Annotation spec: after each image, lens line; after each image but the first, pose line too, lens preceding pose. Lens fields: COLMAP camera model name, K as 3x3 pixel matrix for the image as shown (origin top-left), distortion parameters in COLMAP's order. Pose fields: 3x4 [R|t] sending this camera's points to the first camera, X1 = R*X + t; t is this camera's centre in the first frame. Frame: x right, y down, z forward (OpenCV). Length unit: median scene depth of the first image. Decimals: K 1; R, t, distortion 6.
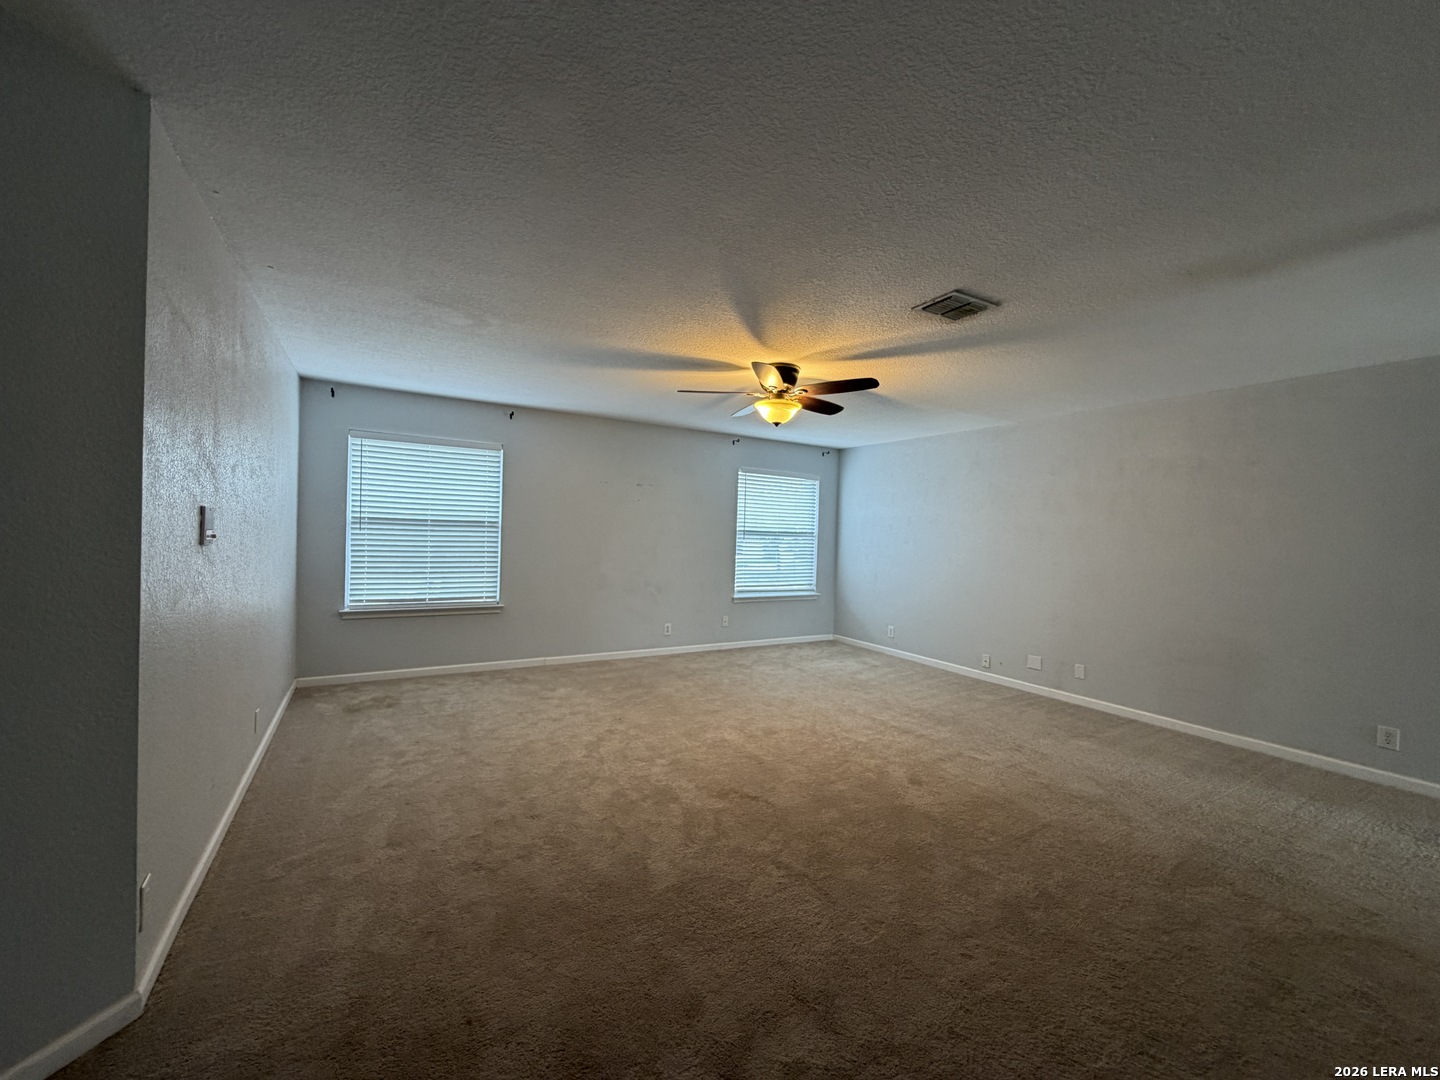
lens RADIAL K [[583.3, 0, 719.2], [0, 583.3, 539.6], [0, 0, 1]] dist [-0.001849, 0.000008]
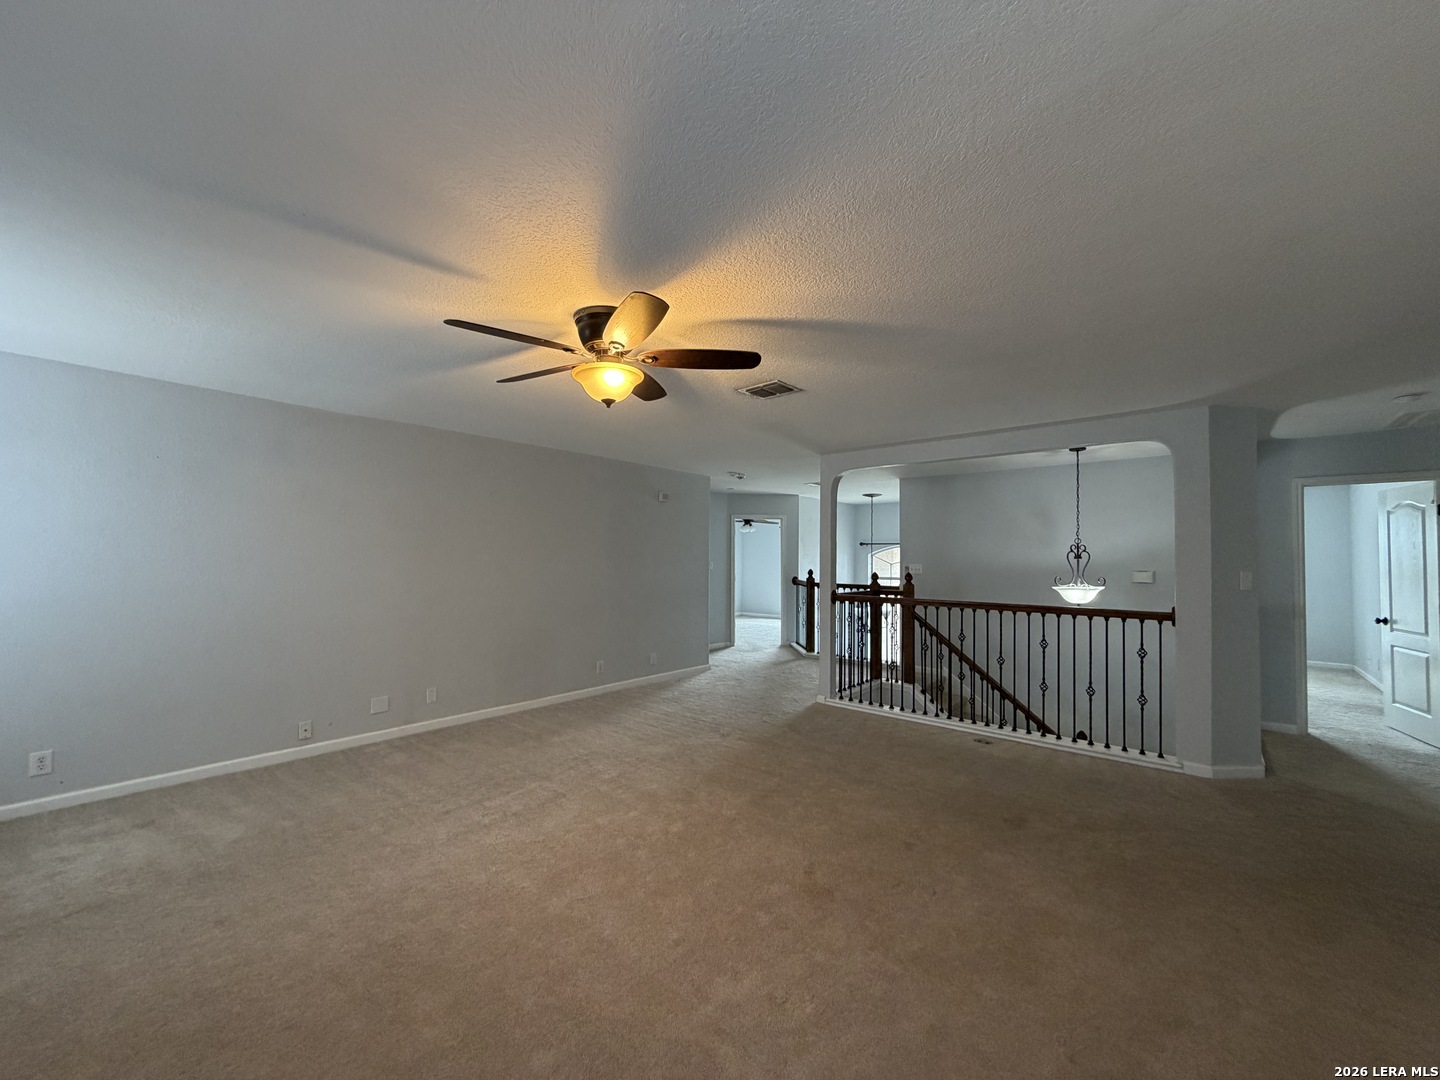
lens RADIAL K [[583.3, 0, 719.6], [0, 583.3, 539.2], [0, 0, 1]] dist [-0.001849, 0.000008]
pose [[-0.321259, -0.006808, 0.946967, -0.551433], [-0.003771, 0.999975, 0.005910, -0.045883], [-0.946984, -0.001672, -0.321277, 1.090219]]
